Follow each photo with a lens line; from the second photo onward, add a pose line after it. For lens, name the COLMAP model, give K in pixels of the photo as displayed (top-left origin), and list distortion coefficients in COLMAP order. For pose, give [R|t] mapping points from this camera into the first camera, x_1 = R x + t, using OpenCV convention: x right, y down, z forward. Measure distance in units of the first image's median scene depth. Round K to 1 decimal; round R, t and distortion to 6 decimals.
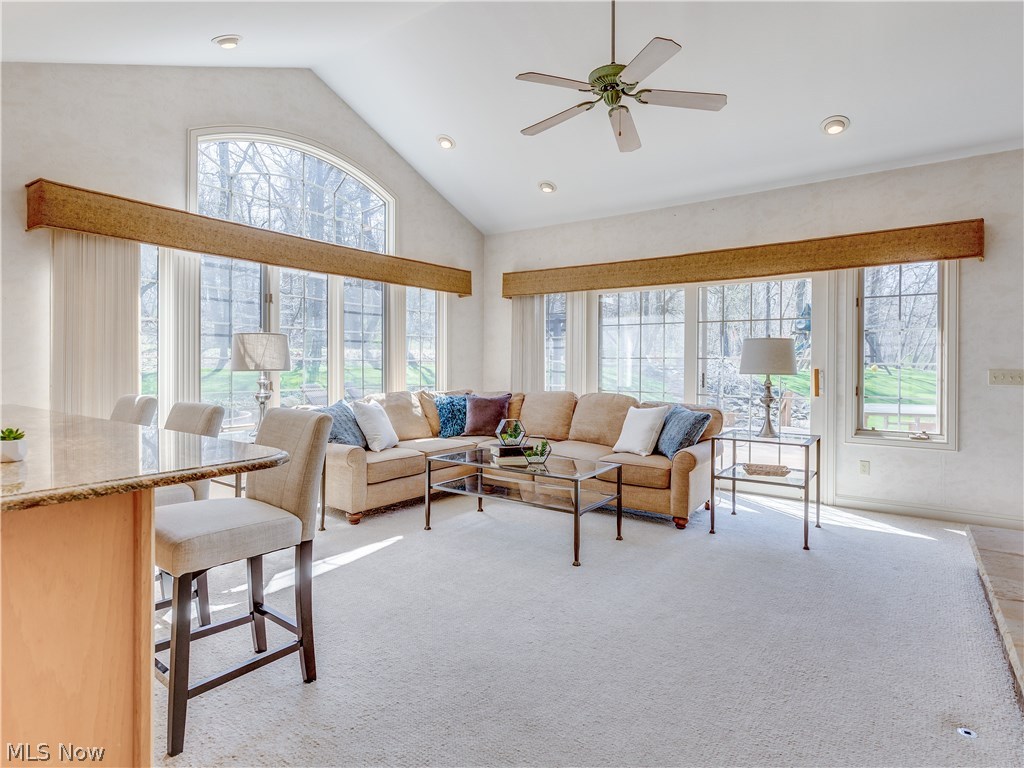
lens RADIAL K [[553.2, 0, 514.9], [0, 553.2, 361.7], [0, 0, 1]] dist [-0.003259, -0.000029]
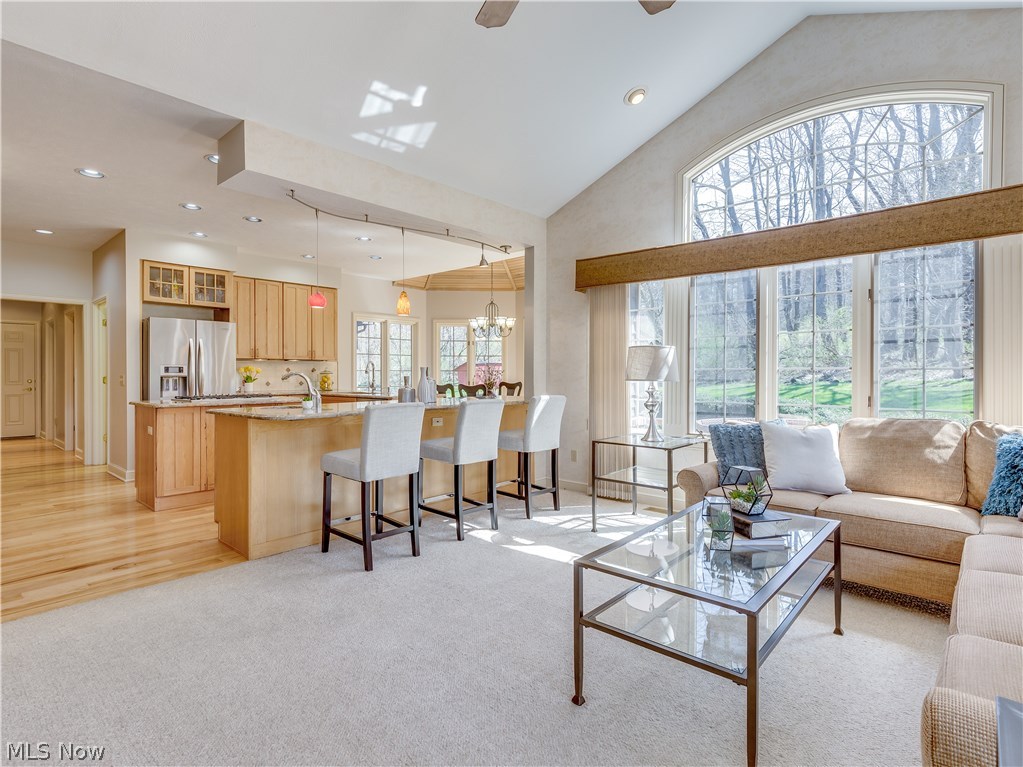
lens RADIAL K [[525.5, 0, 512.3], [0, 525.5, 373.8], [0, 0, 1]] dist [0.004607, 0.001376]
pose [[-0.093633, -0.006639, -0.995585, 0.508435], [0.001644, 0.999975, -0.006823, 0.008264], [0.995605, -0.002275, -0.093619, 0.716913]]
